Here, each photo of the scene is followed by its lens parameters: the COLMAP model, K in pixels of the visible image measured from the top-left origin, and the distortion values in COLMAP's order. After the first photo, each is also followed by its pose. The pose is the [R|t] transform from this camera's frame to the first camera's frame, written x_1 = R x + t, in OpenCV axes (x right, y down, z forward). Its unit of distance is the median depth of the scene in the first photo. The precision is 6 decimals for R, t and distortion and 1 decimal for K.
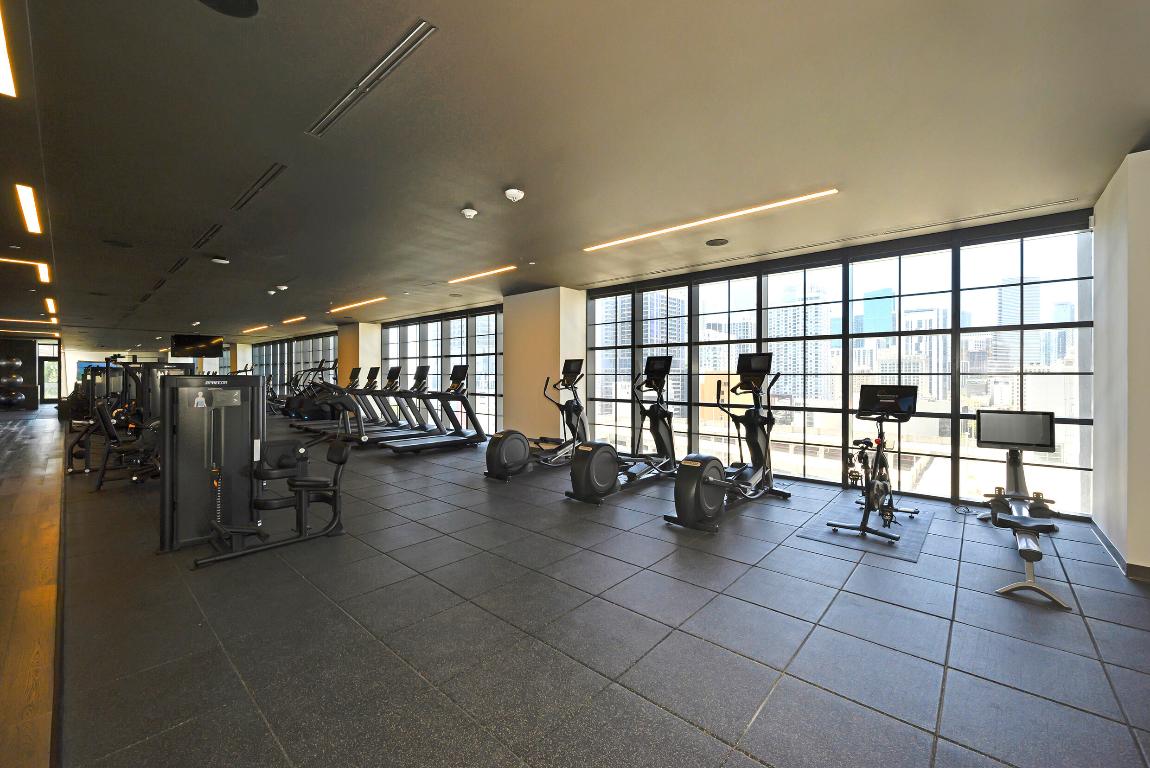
lens RADIAL K [[458.2, 0, 575.5], [0, 458.2, 366.9], [0, 0, 1]] dist [0.000190, 0.000018]
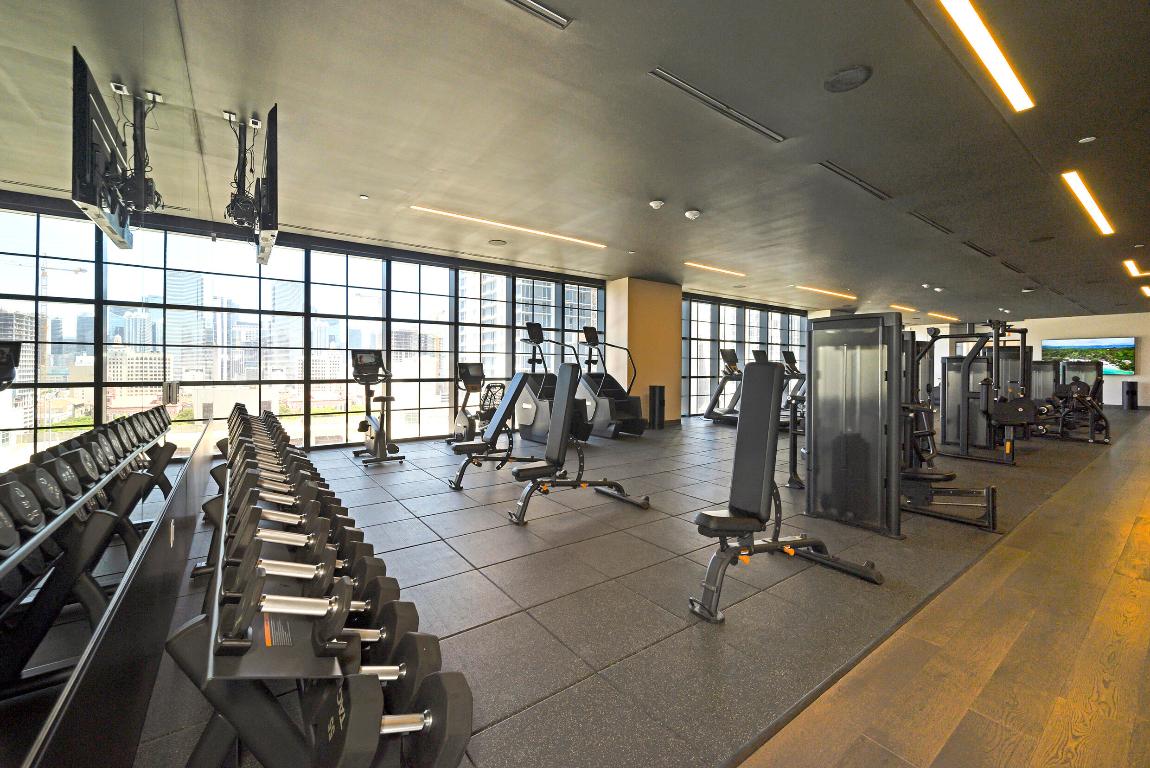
lens RADIAL K [[458.2, 0, 575.5], [0, 458.2, 366.9], [0, 0, 1]] dist [0.000190, 0.000018]
pose [[0.204448, -0.004848, 0.978865, -0.564342], [-0.021815, 0.999717, 0.009508, 0.013059], [-0.978634, -0.023298, 0.204284, 0.466877]]
